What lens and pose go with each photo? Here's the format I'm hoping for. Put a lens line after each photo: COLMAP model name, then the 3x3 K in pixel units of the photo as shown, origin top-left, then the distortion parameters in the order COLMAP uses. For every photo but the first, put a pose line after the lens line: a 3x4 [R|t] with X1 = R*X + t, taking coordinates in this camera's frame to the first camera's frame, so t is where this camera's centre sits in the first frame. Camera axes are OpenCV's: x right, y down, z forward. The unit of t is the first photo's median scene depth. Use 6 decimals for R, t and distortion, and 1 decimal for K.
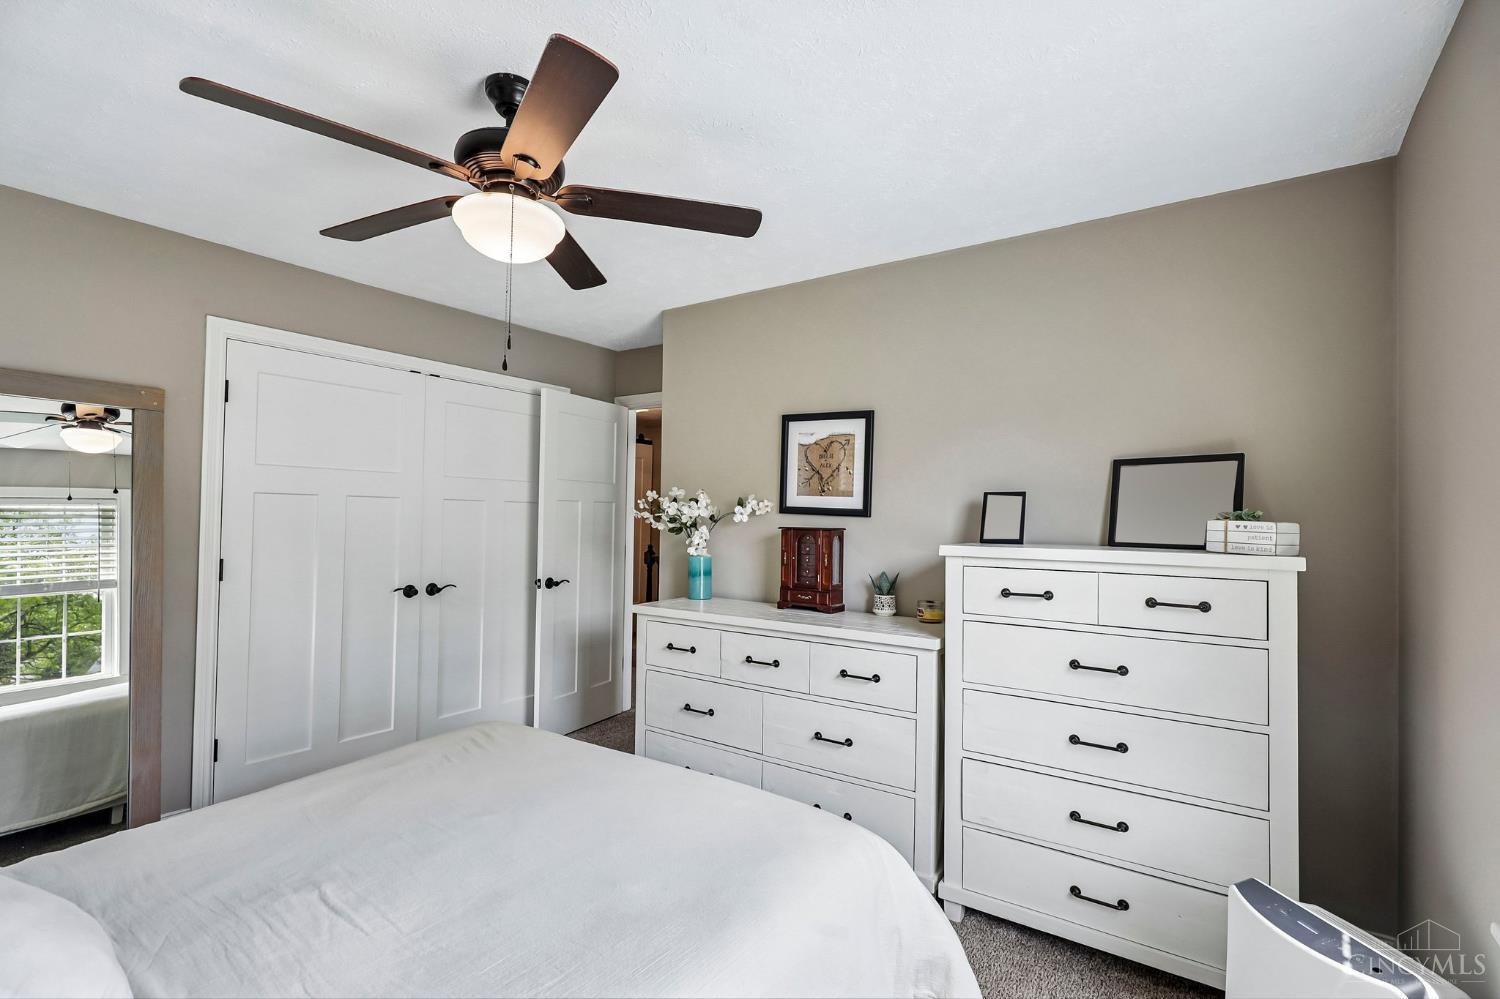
lens RADIAL K [[692.3, 0, 750.0], [0, 692.3, 499.5], [0, 0, 1]] dist [0.000410, 0.000133]
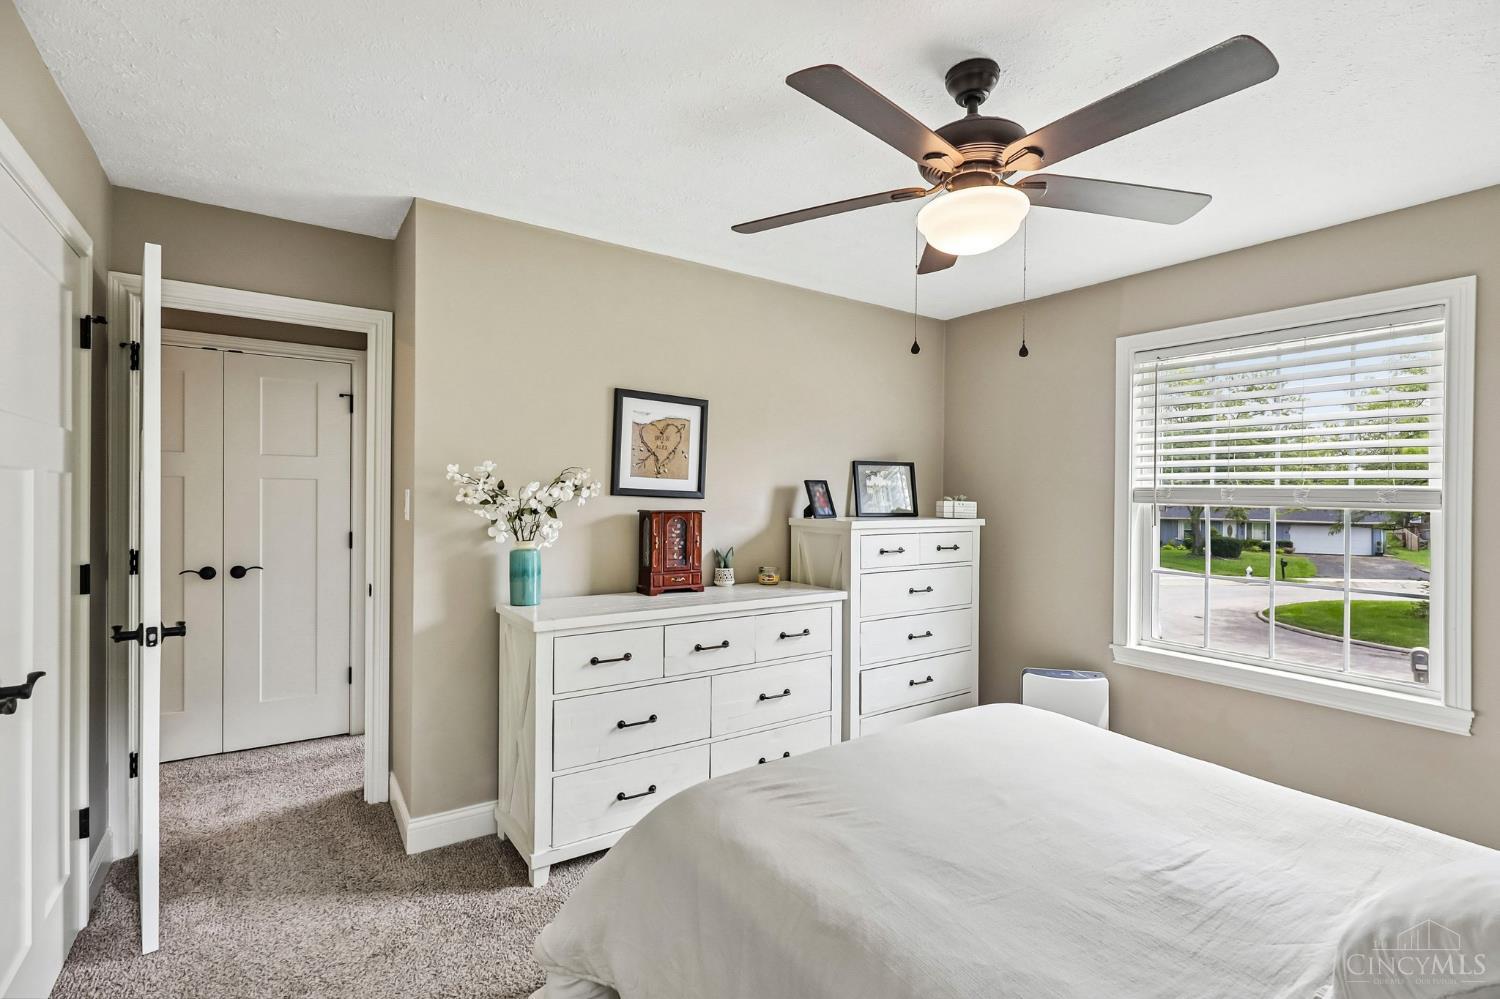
lens RADIAL K [[692.3, 0, 750.0], [0, 692.3, 499.5], [0, 0, 1]] dist [0.000410, 0.000133]
pose [[0.352218, -0.016799, 0.935767, -0.798903], [-0.030132, 0.999117, 0.029278, -0.007411], [-0.935433, -0.038509, 0.351400, 0.540942]]
